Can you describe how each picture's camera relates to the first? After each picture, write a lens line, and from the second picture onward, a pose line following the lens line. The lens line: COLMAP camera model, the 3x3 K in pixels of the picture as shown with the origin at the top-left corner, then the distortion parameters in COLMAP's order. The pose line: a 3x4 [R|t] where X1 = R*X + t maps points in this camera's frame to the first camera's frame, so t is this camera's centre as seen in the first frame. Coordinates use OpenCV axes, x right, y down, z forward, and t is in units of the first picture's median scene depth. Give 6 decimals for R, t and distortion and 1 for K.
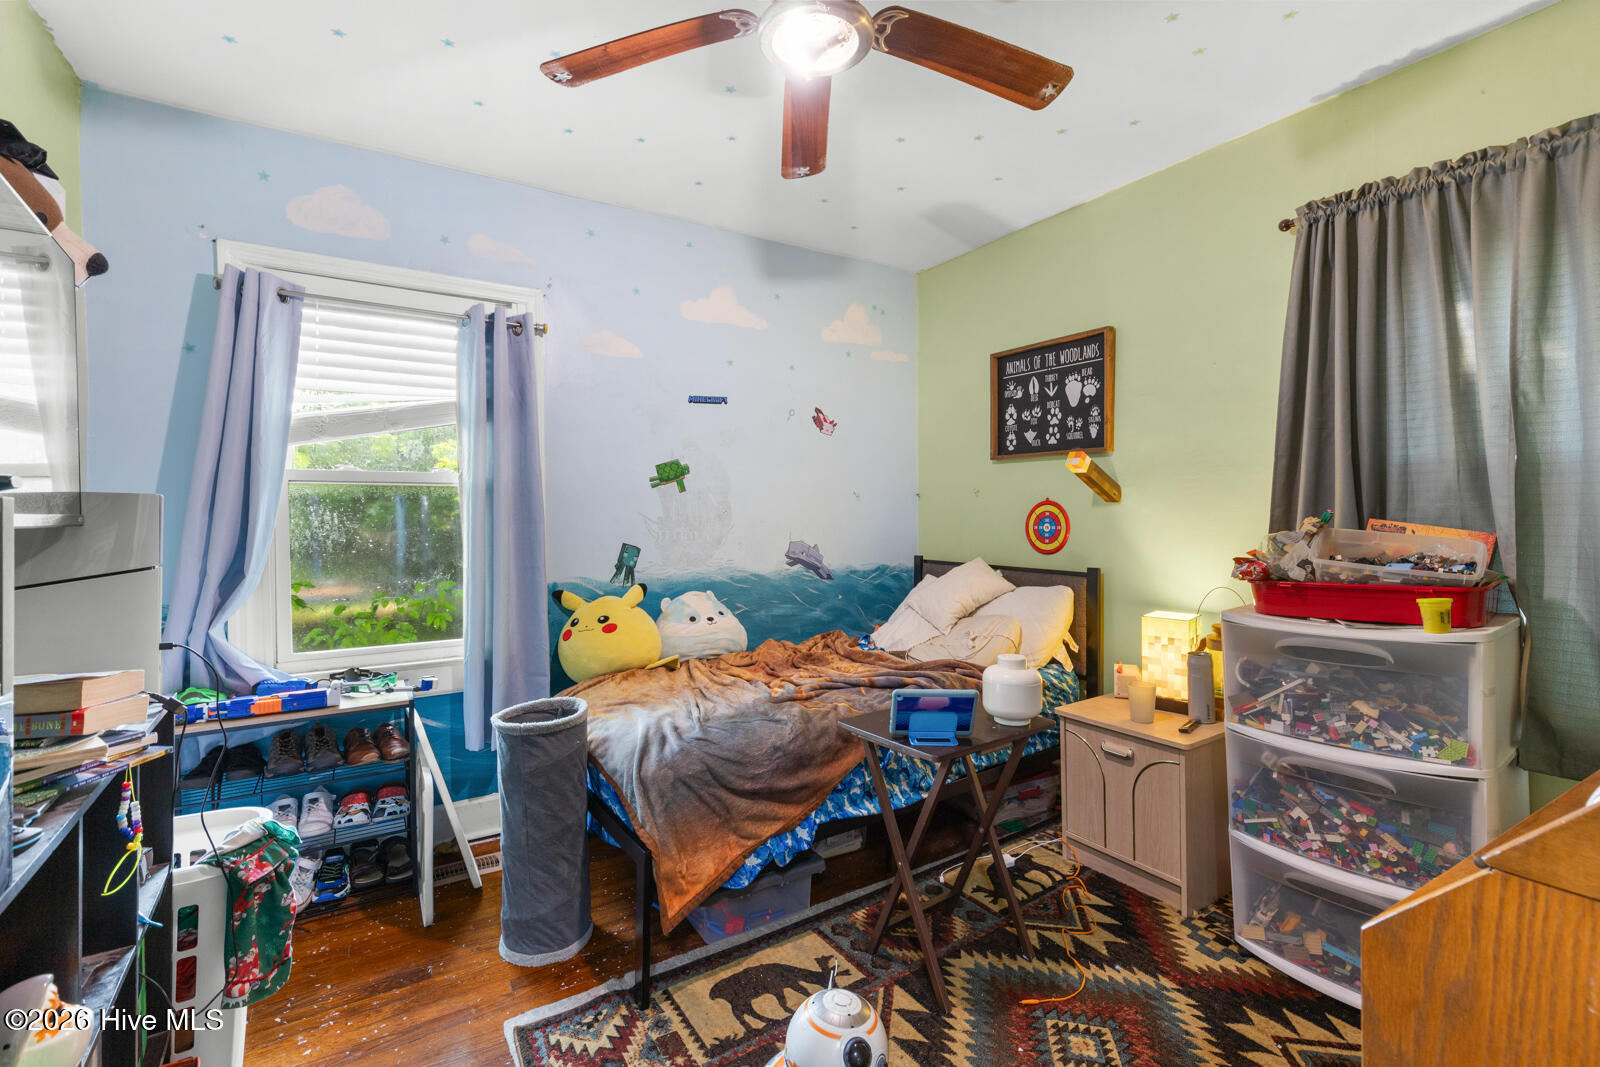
lens RADIAL K [[717.8, 0, 811.2], [0, 717.8, 529.1], [0, 0, 1]] dist [-0.000790, -0.000499]
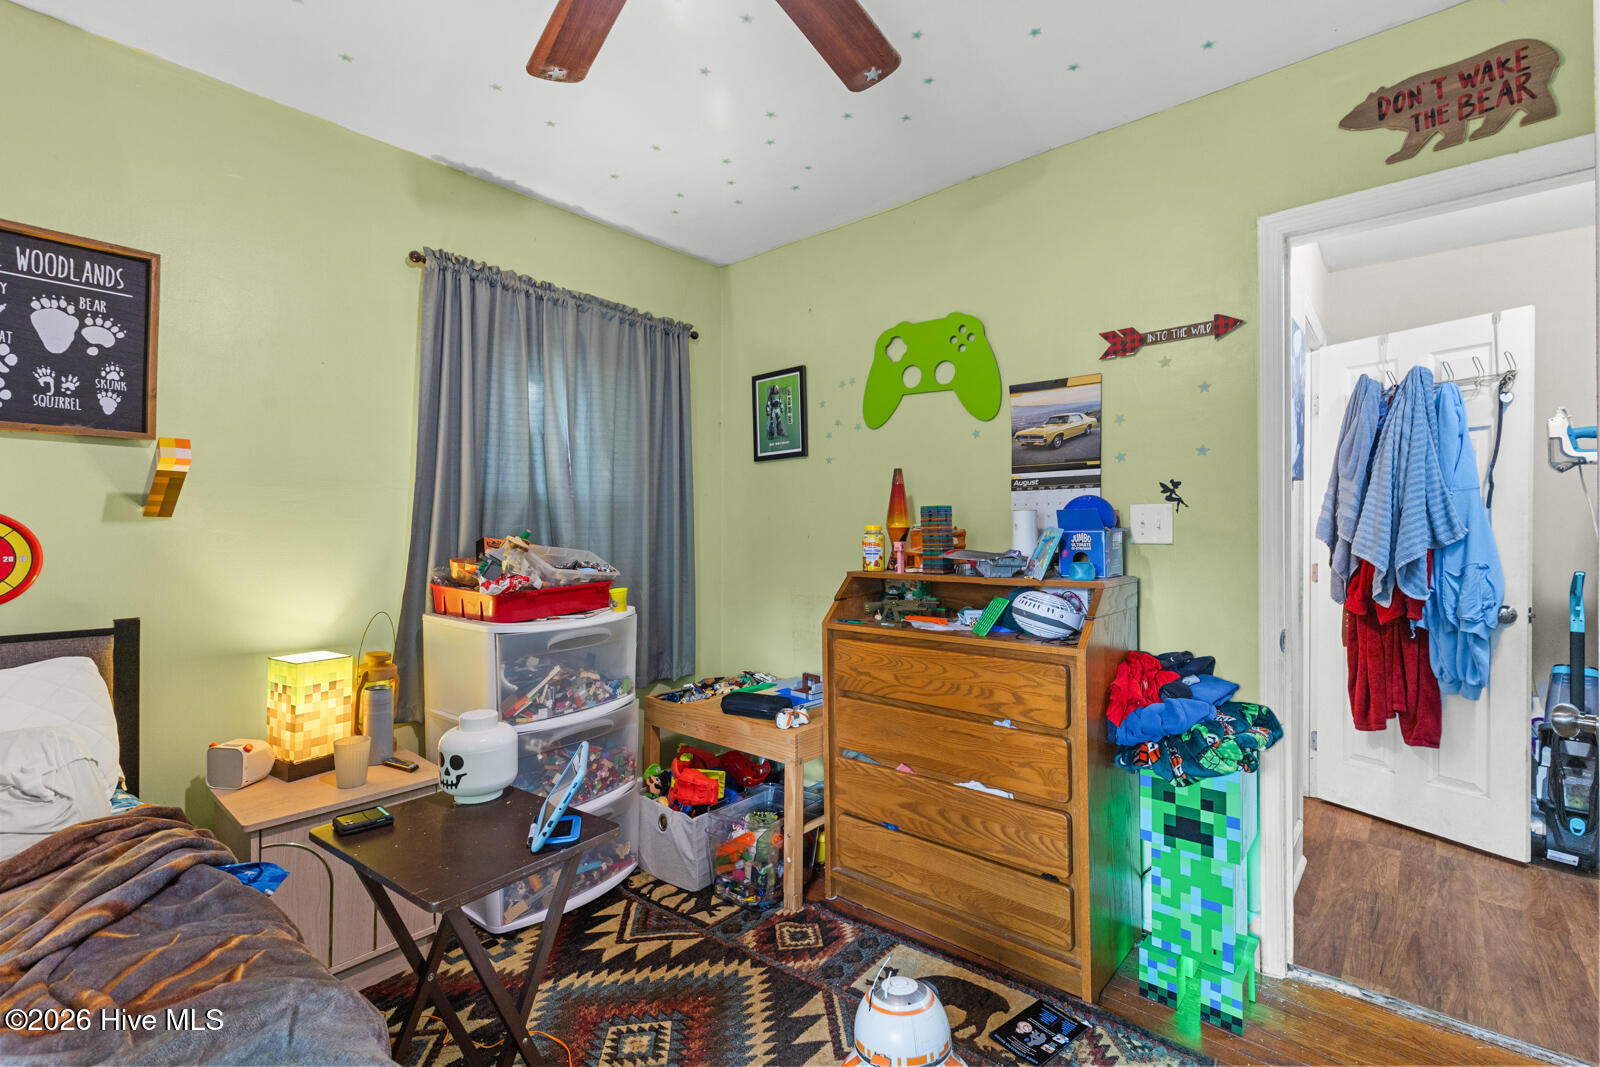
lens RADIAL K [[717.8, 0, 811.2], [0, 717.8, 529.1], [0, 0, 1]] dist [-0.000790, -0.000499]
pose [[-0.300233, 0.003692, 0.953859, -0.506323], [0.021991, 0.999754, 0.003052, -0.018080], [-0.953612, 0.021893, -0.300240, 0.772966]]
